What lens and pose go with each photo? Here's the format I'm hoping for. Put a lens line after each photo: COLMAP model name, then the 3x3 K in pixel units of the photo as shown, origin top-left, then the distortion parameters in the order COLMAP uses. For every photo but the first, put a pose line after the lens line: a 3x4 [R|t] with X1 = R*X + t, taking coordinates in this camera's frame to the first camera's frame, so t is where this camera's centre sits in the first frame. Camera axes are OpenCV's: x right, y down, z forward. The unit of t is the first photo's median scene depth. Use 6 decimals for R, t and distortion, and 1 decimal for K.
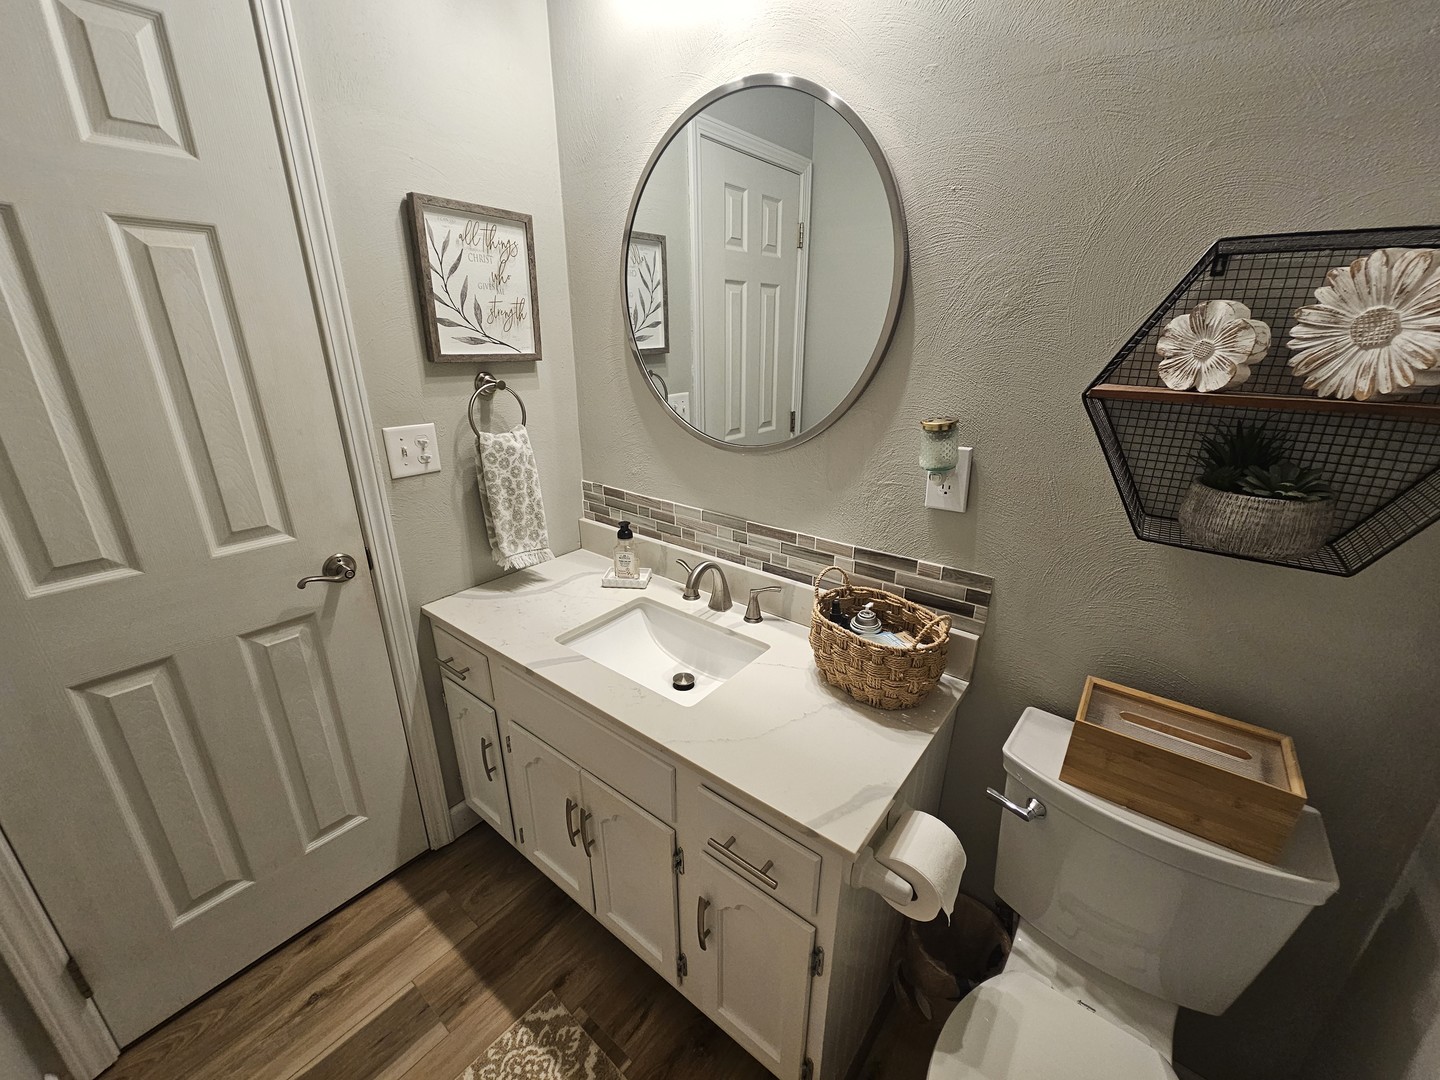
lens RADIAL K [[586.8, 0, 735.3], [0, 586.8, 535.4], [0, 0, 1]] dist [-0.003301, 0.002006]
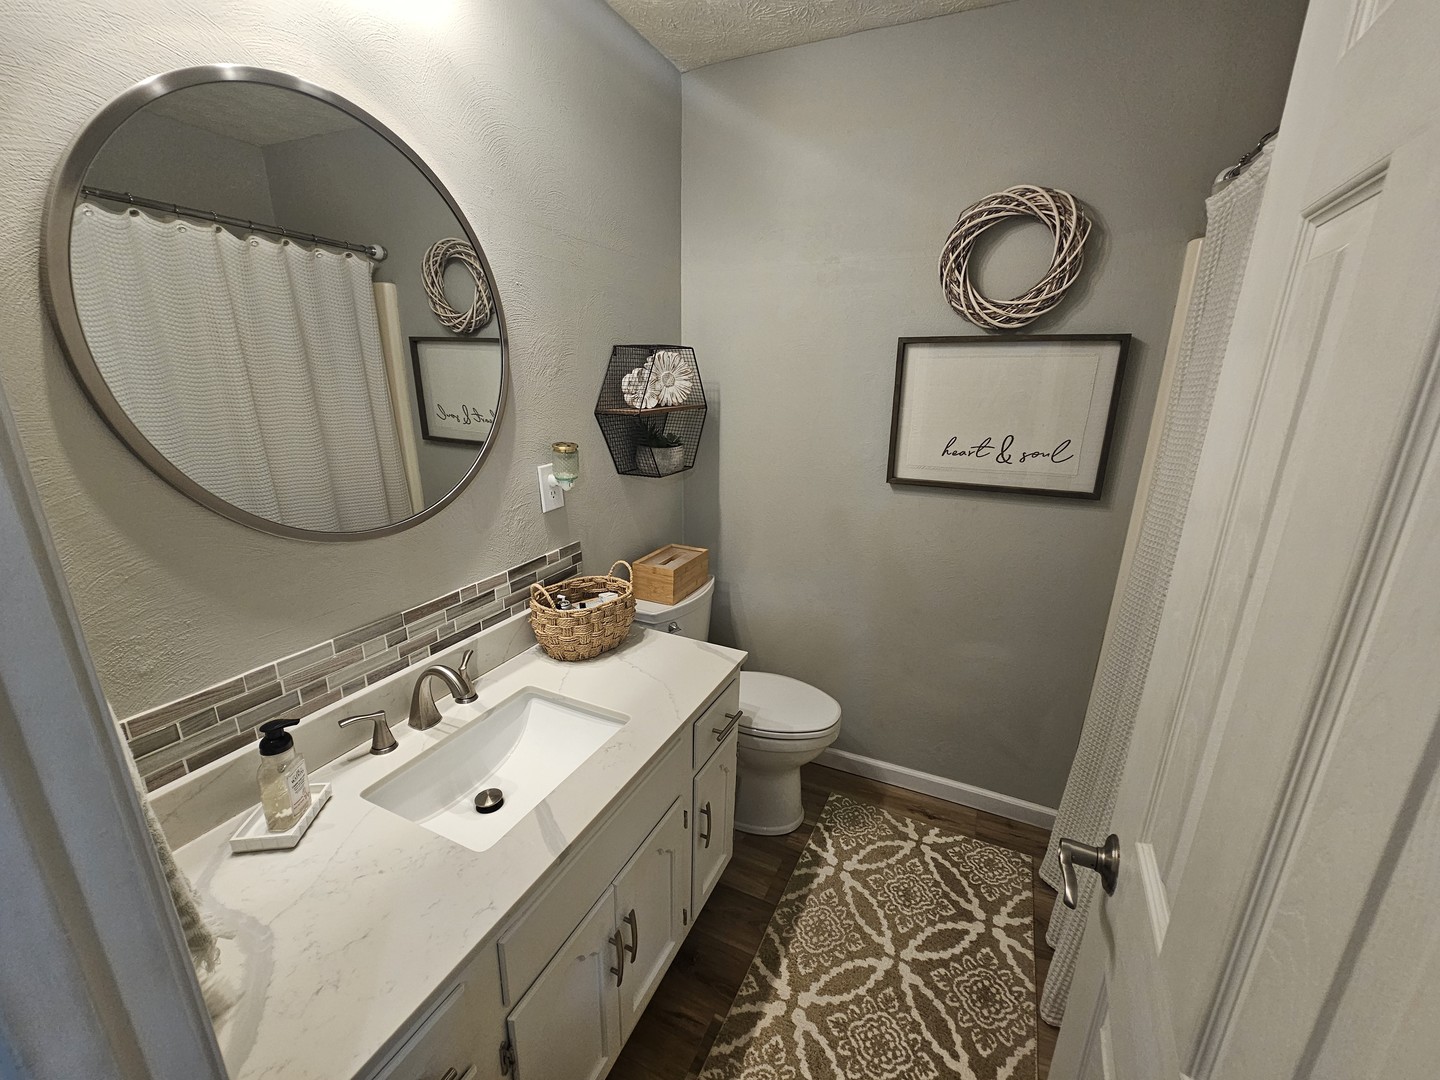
lens RADIAL K [[586.8, 0, 733.5], [0, 586.8, 545.5], [0, 0, 1]] dist [-0.003301, 0.002006]
pose [[-0.230045, -0.274610, 0.933632, -0.912476], [0.329830, 0.880582, 0.340276, -0.256942], [-0.915582, 0.386219, -0.111999, 0.678868]]
